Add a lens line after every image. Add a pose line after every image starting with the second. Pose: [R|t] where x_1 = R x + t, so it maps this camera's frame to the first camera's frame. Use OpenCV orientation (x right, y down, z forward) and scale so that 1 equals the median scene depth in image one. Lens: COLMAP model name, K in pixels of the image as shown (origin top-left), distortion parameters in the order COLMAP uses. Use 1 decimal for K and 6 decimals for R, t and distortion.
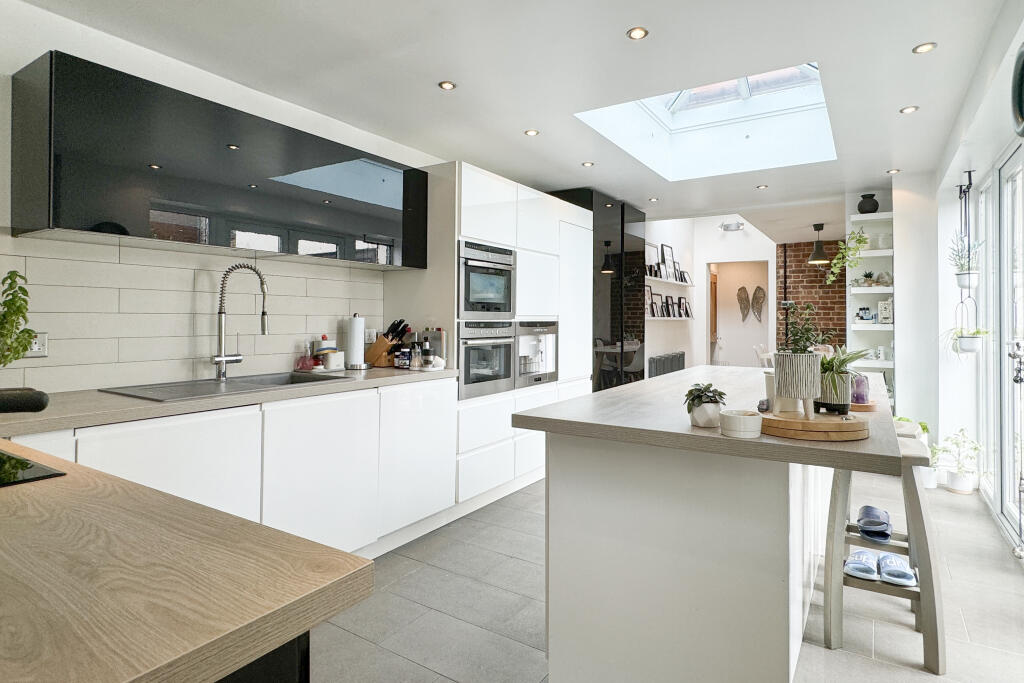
lens RADIAL K [[564.8, 0, 508.9], [0, 564.8, 310.8], [0, 0, 1]] dist [-0.003693, -0.000151]
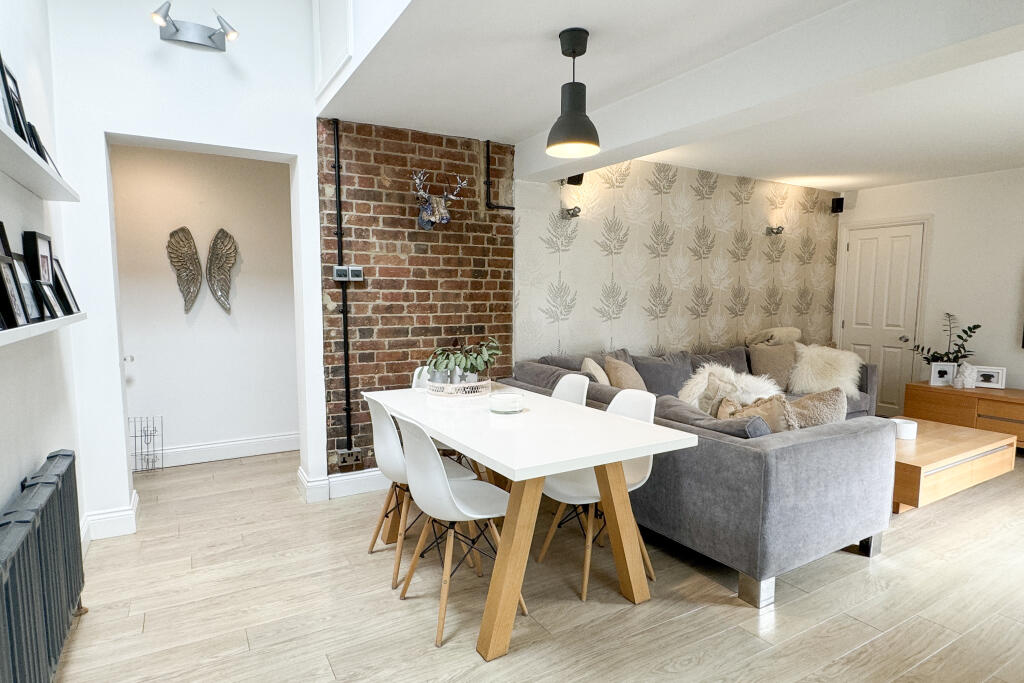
lens RADIAL K [[564.8, 0, 510.3], [0, 564.8, 352.2], [0, 0, 1]] dist [-0.003693, -0.000151]
pose [[0.438378, -0.096169, 0.893631, 0.171779], [-0.012437, 0.993515, 0.113019, -0.002501], [-0.898705, -0.060660, 0.434339, 0.707694]]
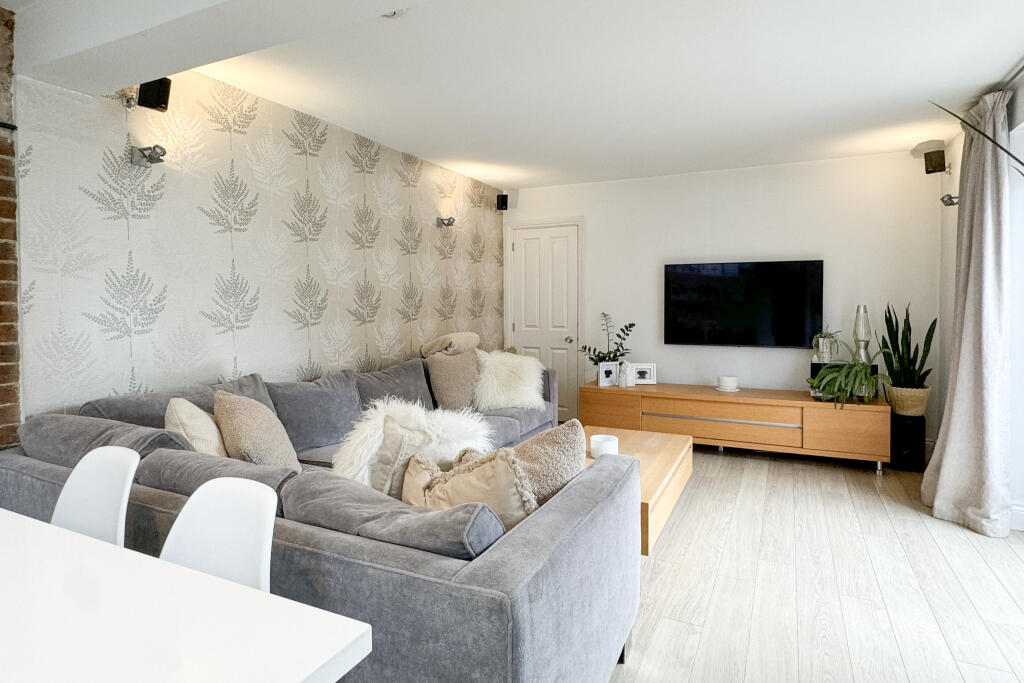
lens RADIAL K [[564.8, 0, 504.4], [0, 564.8, 314.4], [0, 0, 1]] dist [-0.003693, -0.000151]
pose [[-0.109244, -0.025212, 0.993695, 0.335337], [-0.008857, 0.999663, 0.024390, 0.006784], [-0.993975, -0.006137, -0.109431, 0.728204]]
